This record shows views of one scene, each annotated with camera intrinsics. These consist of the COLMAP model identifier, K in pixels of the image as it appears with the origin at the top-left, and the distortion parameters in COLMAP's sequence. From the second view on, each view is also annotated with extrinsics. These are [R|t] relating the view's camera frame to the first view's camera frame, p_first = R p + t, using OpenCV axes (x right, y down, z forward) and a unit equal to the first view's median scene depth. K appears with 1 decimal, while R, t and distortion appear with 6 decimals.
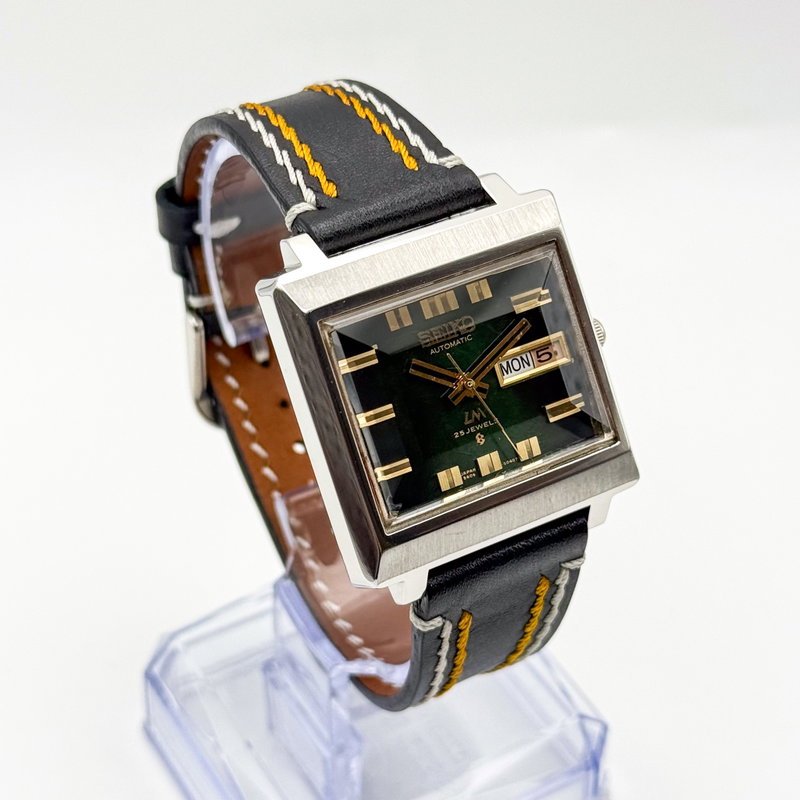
lens RADIAL K [[1894.0, 0, 400.0], [0, 1894.0, 400.0], [0, 0, 1]] dist [0.054258, -0.011464]
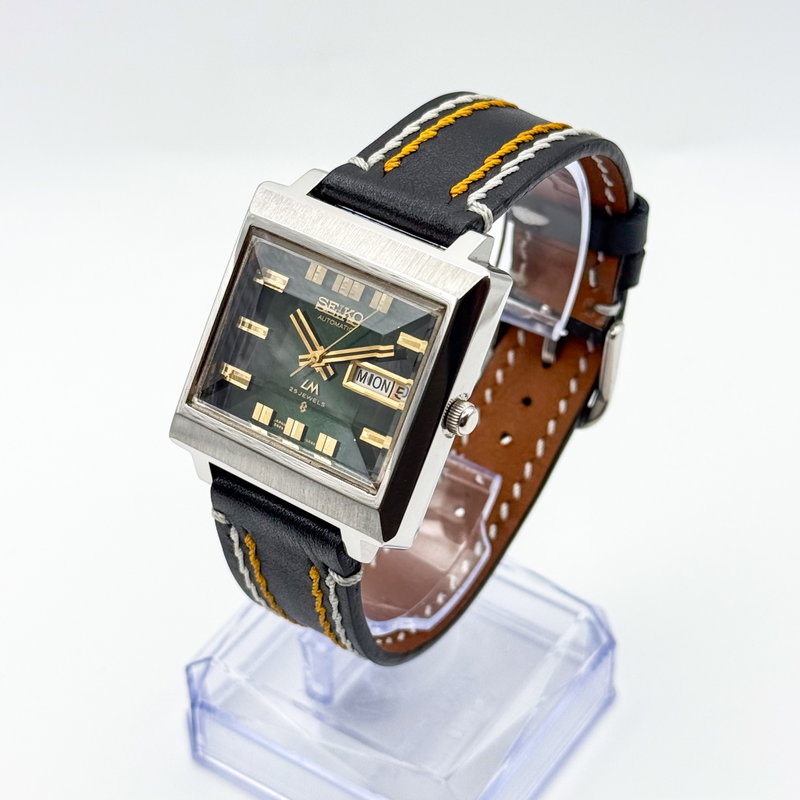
lens RADIAL K [[1894.0, 0, 400.0], [0, 1894.0, 400.0], [0, 0, 1]] dist [0.054258, -0.011464]
pose [[0.391701, 0.560367, -0.729767, 0.846258], [-0.566101, 0.772029, 0.288966, -0.325098], [0.725328, 0.299933, 0.619629, 0.346597]]
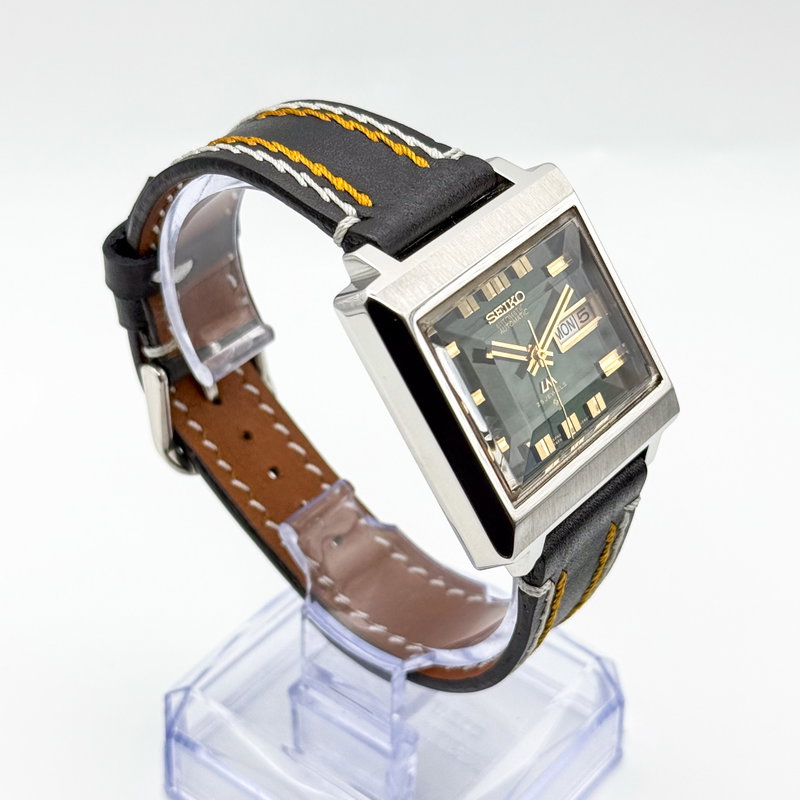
lens RADIAL K [[1894.0, 0, 400.0], [0, 1894.0, 400.0], [0, 0, 1]] dist [0.054258, -0.011464]
pose [[0.932210, -0.217846, 0.289012, -0.333413], [0.222840, 0.974725, 0.015935, -0.017357], [-0.285178, 0.049549, 0.957193, 0.018938]]
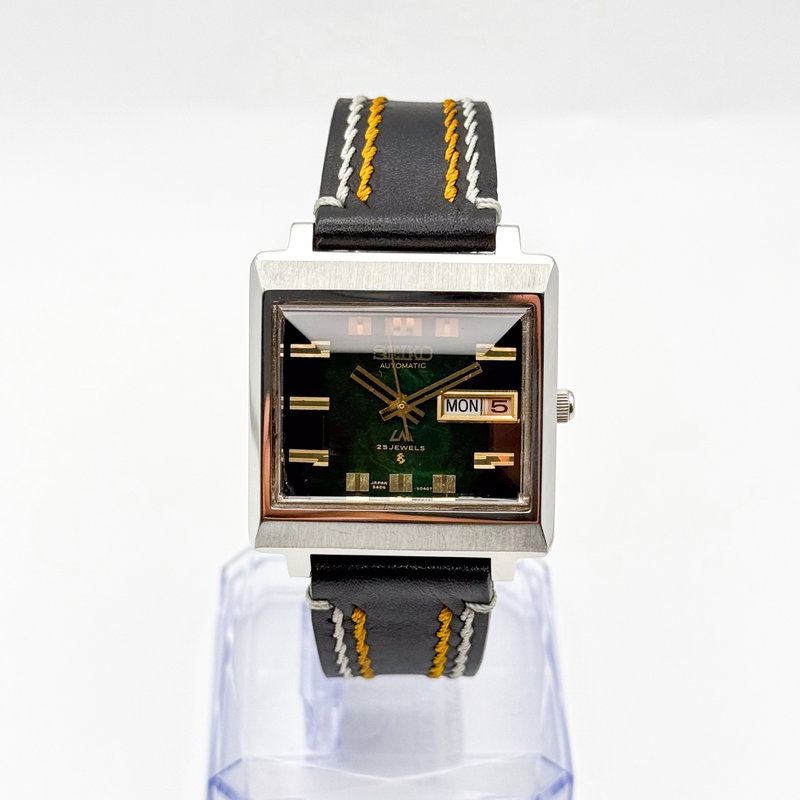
lens RADIAL K [[1894.0, 0, 400.0], [0, 1894.0, 400.0], [0, 0, 1]] dist [0.054258, -0.011464]
pose [[0.858762, 0.339146, -0.384067, 0.427064], [-0.326304, 0.939920, 0.100380, -0.113684], [0.395036, 0.039120, 0.917832, 0.025138]]
